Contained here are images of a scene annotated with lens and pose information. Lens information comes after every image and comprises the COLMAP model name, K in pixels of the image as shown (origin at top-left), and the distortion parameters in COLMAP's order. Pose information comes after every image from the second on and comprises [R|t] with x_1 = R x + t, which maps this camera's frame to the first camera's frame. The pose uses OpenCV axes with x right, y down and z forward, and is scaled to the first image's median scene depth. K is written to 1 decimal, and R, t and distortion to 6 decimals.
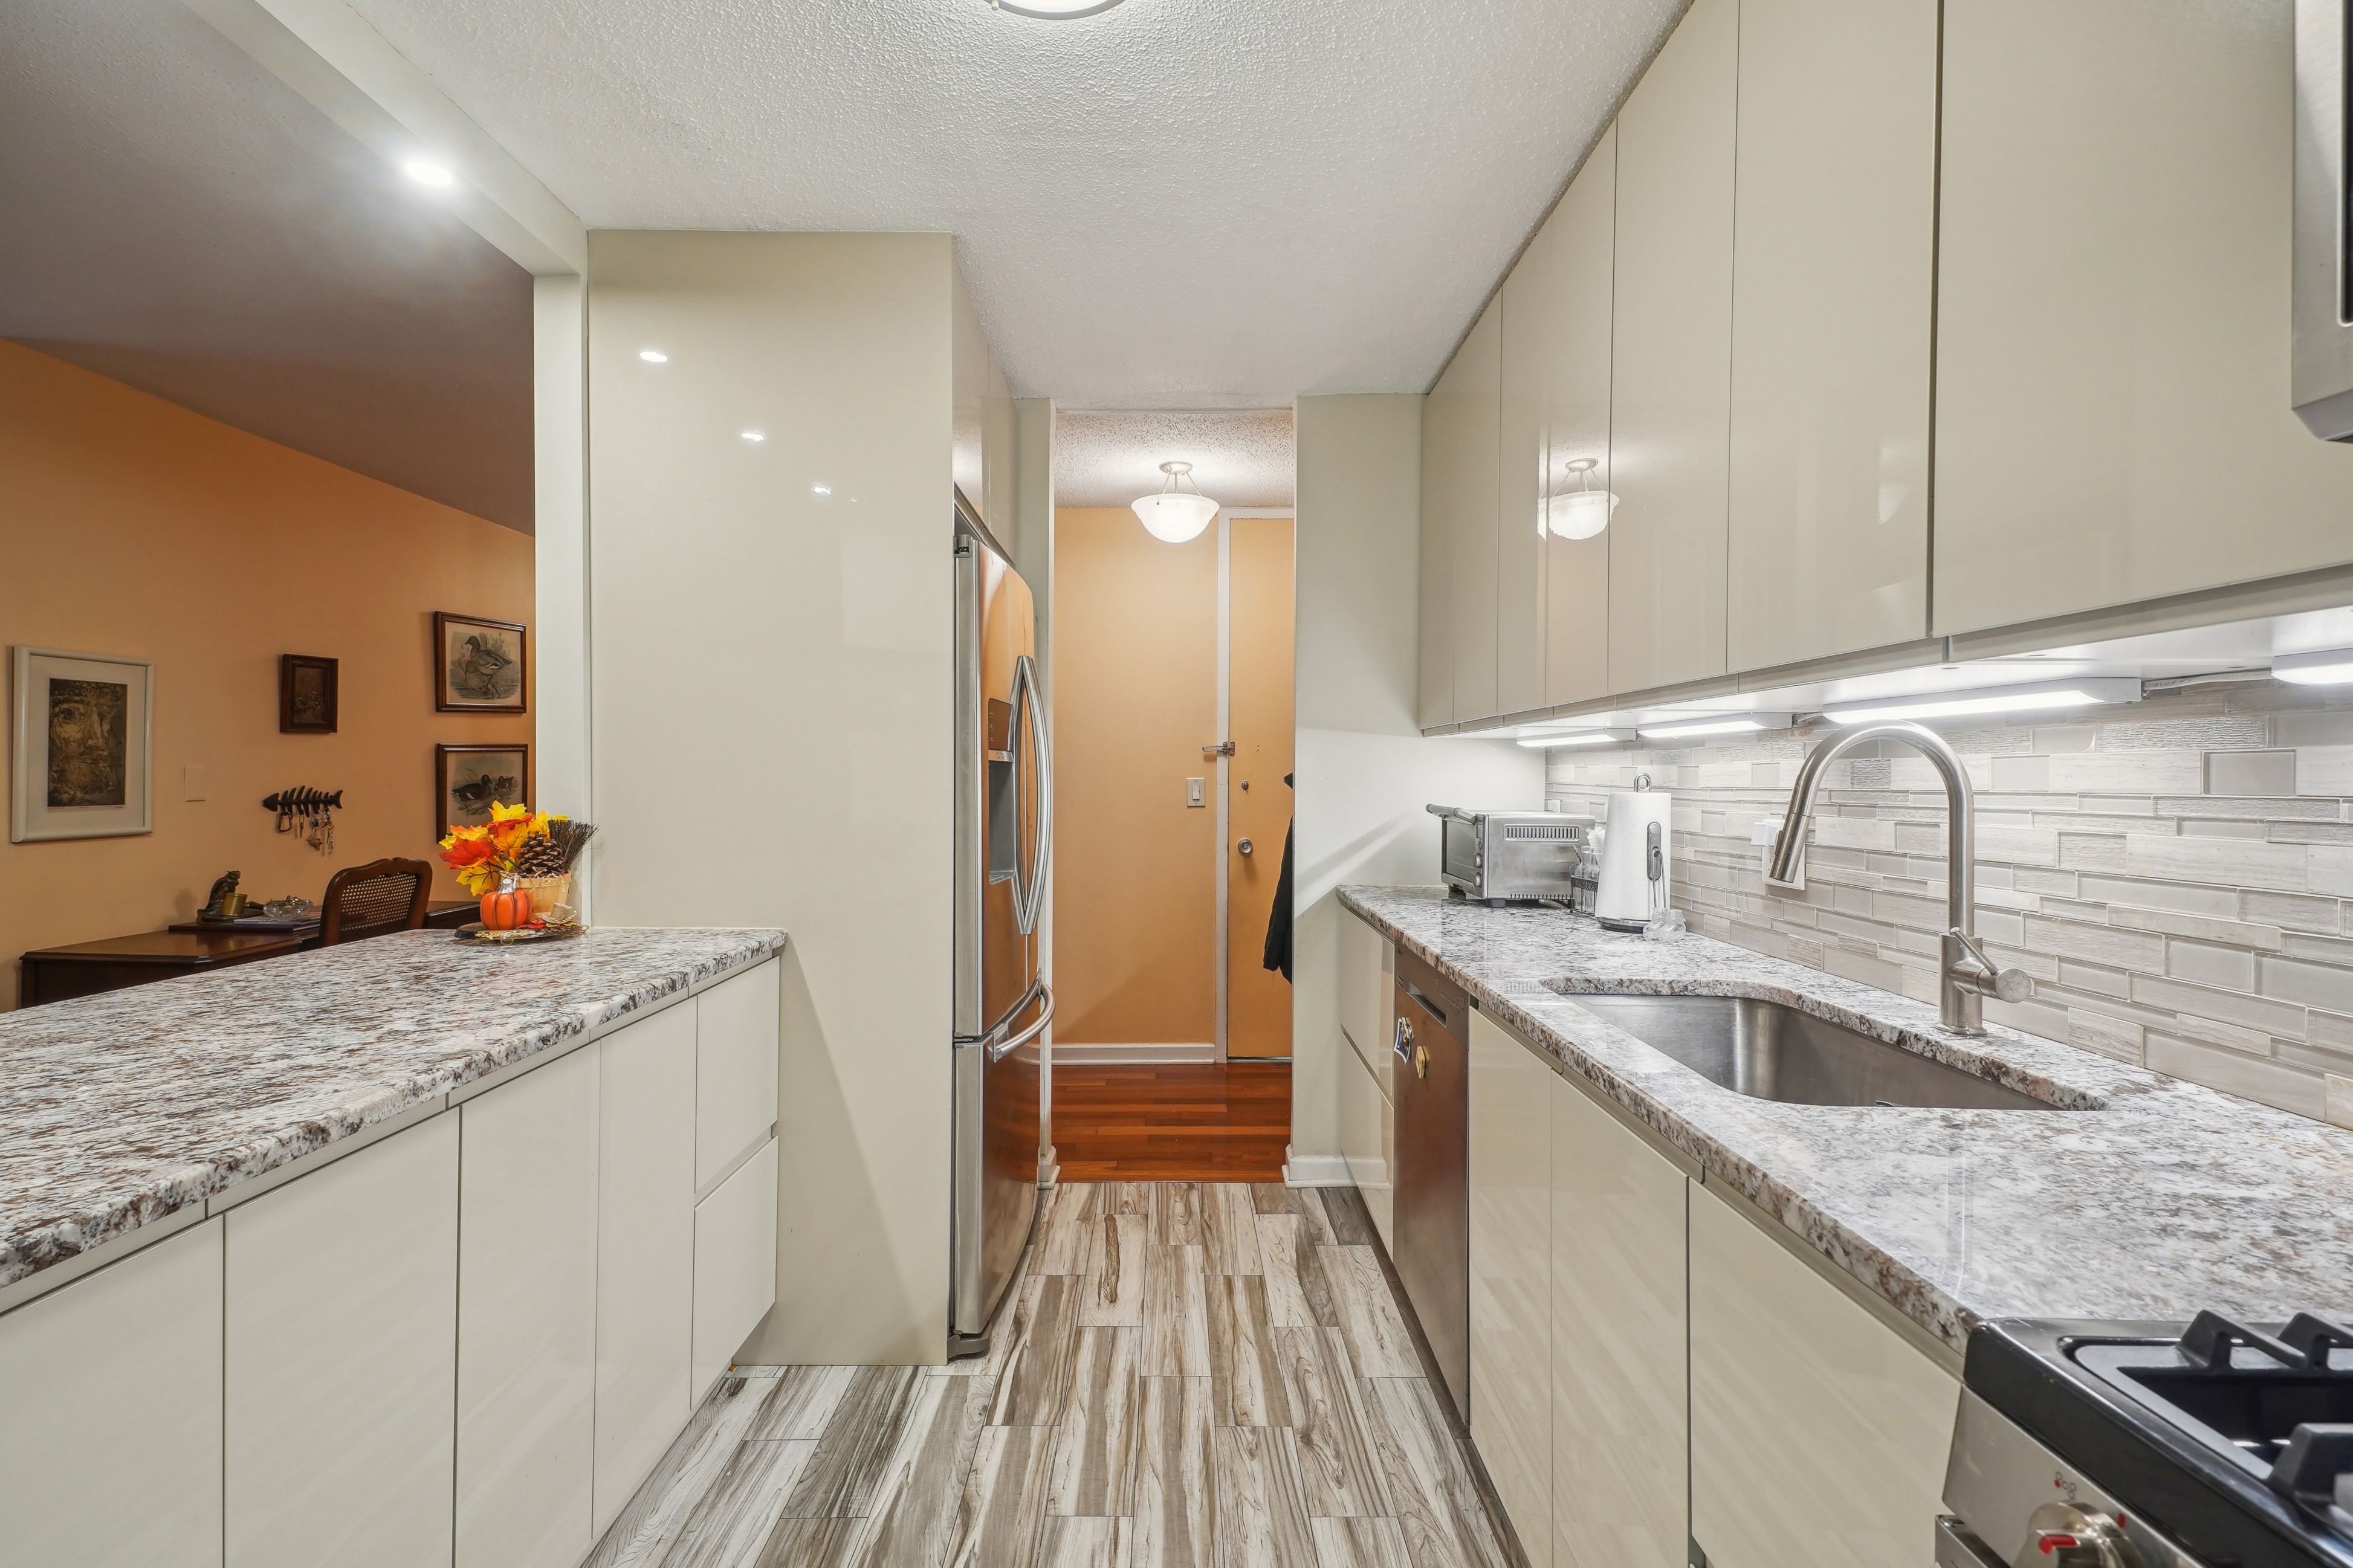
lens RADIAL K [[1063.2, 0, 1170.7], [0, 1063.2, 764.3], [0, 0, 1]] dist [0.039676, -0.000130]
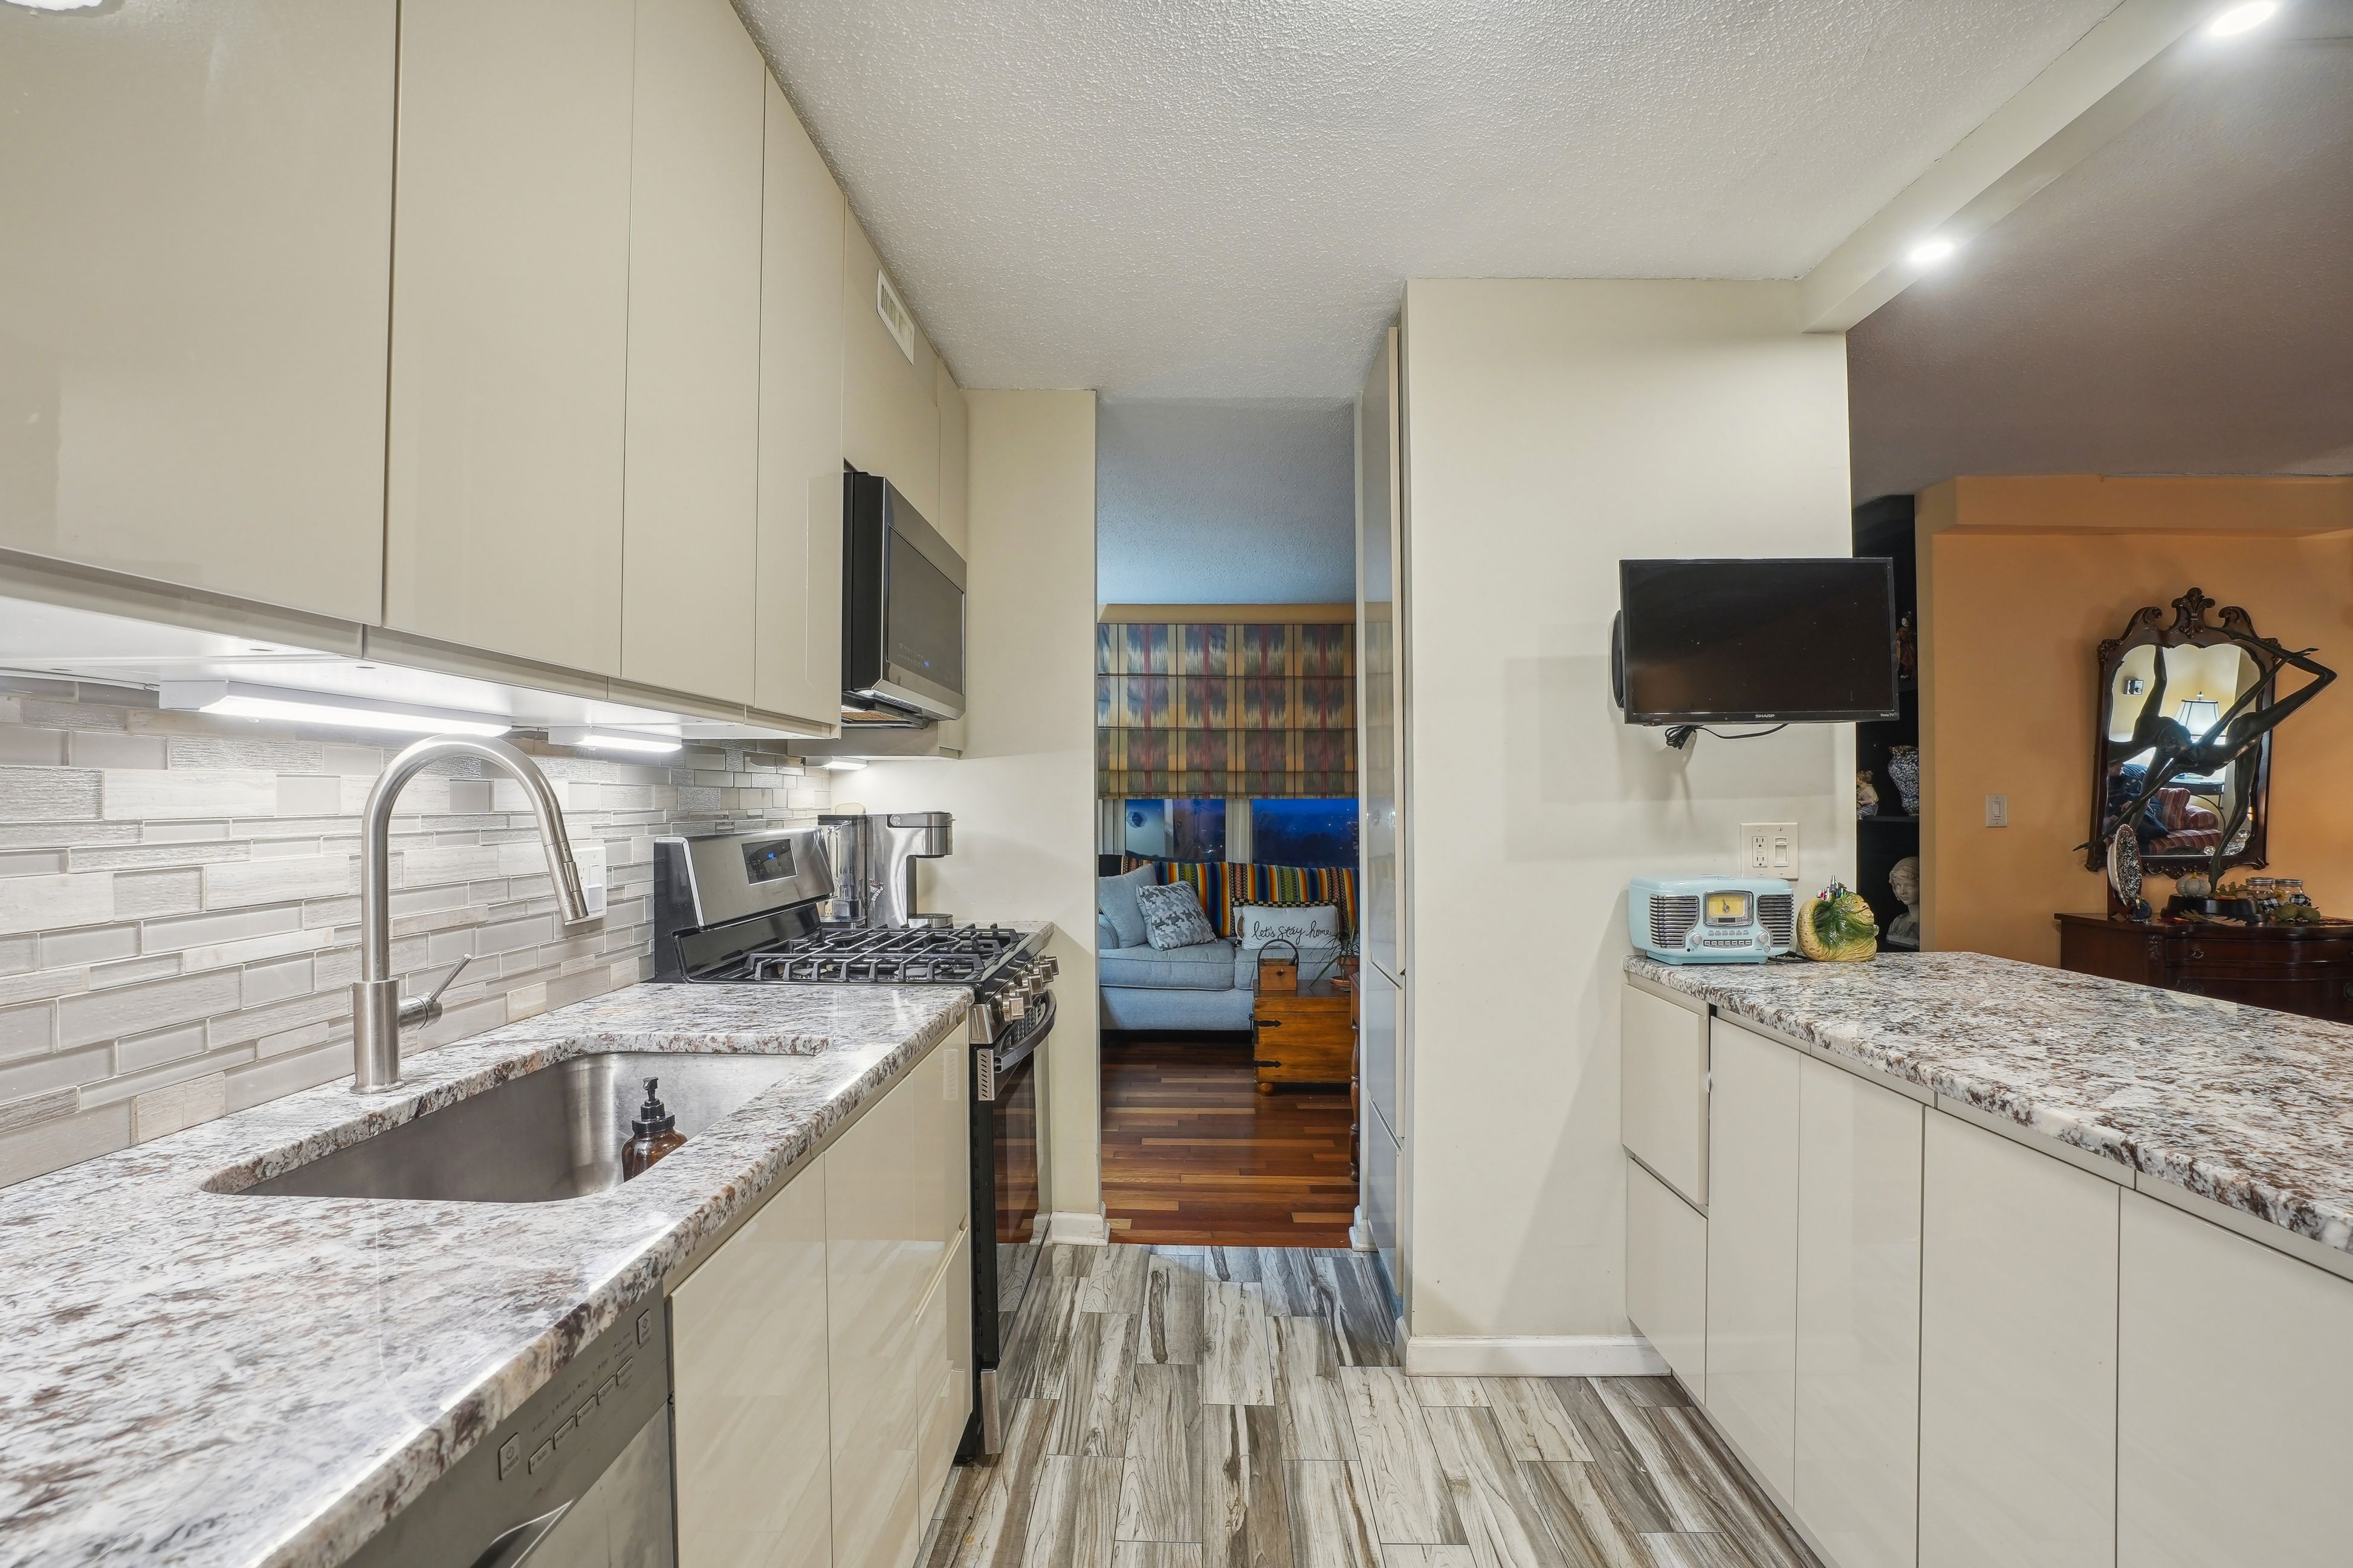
lens RADIAL K [[1114.3, 0, 1168.4], [0, 1114.3, 811.1], [0, 0, 1]] dist [-0.075006, 0.033536]
pose [[-0.999633, -0.003505, 0.026874, 0.043266], [-0.003523, 0.999994, -0.000626, 0.012580], [-0.026872, -0.000720, -0.999639, 1.192007]]
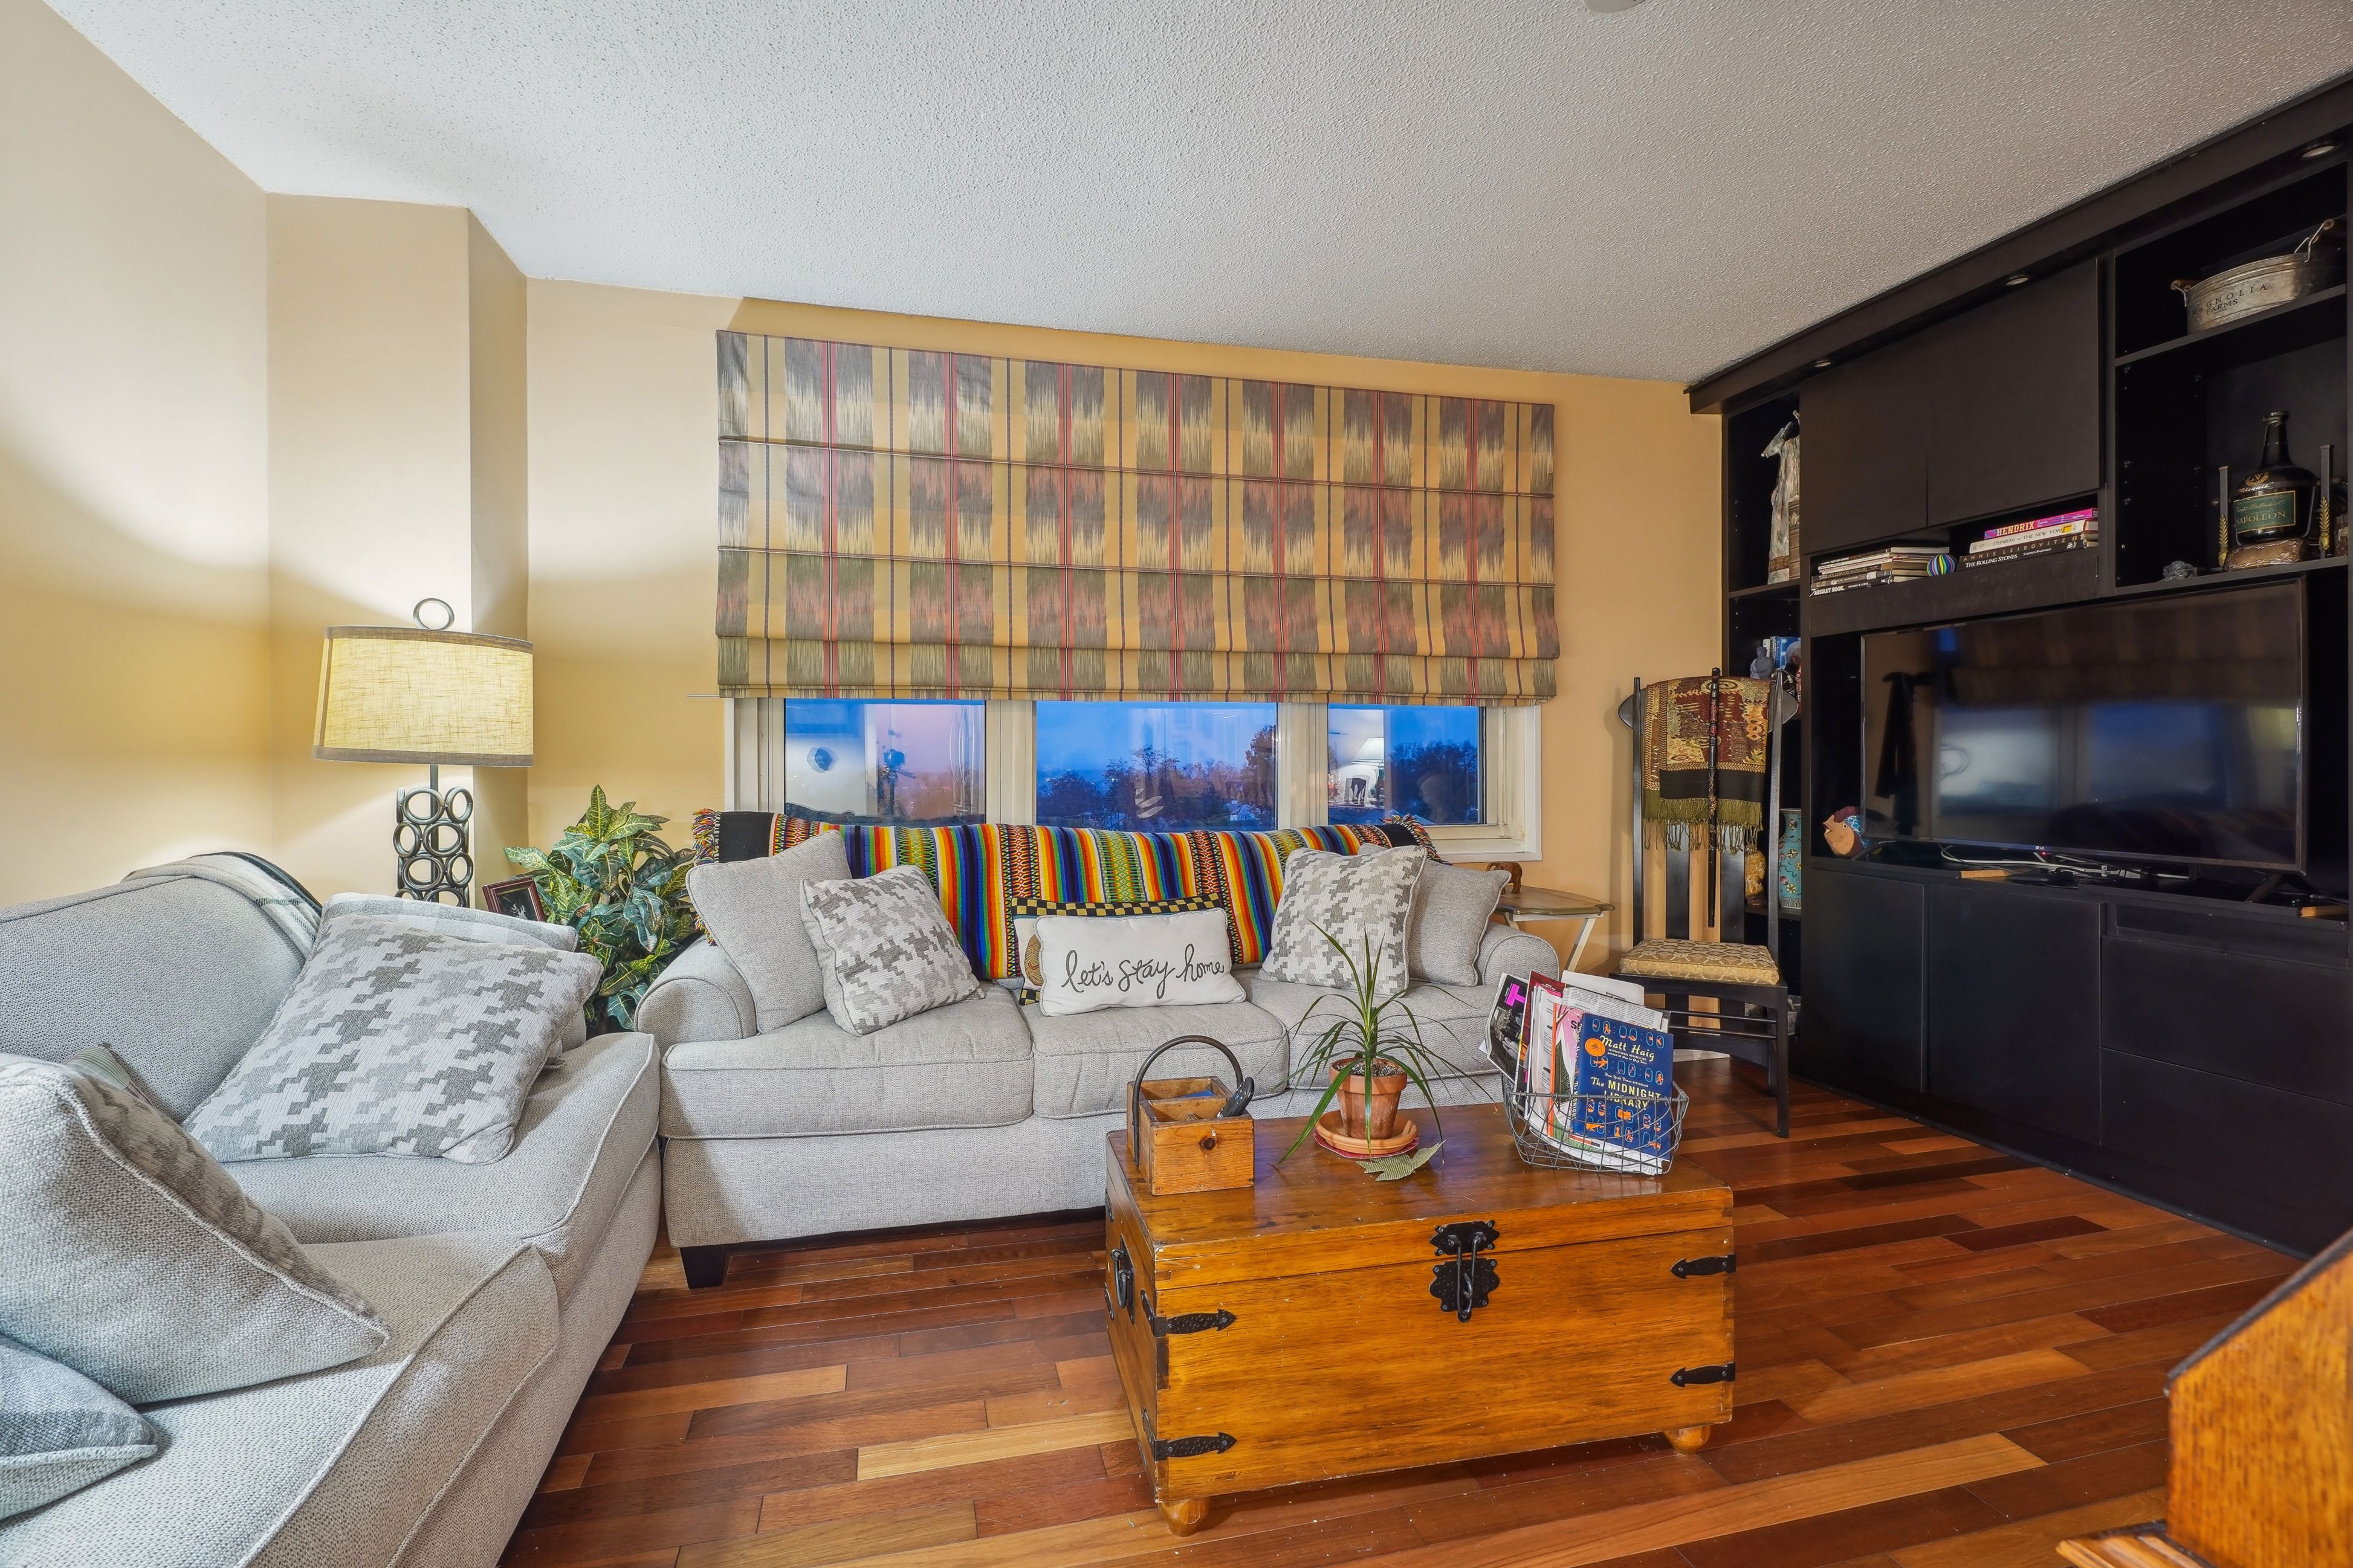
lens RADIAL K [[1080.3, 0, 1157.7], [0, 1080.3, 759.1], [0, 0, 1]] dist [-0.006120, -0.000219]
pose [[-0.972463, -0.001911, -0.233048, 0.089113], [0.000250, 0.999957, -0.009245, 0.070754], [0.233056, -0.009049, -0.972421, -0.264745]]
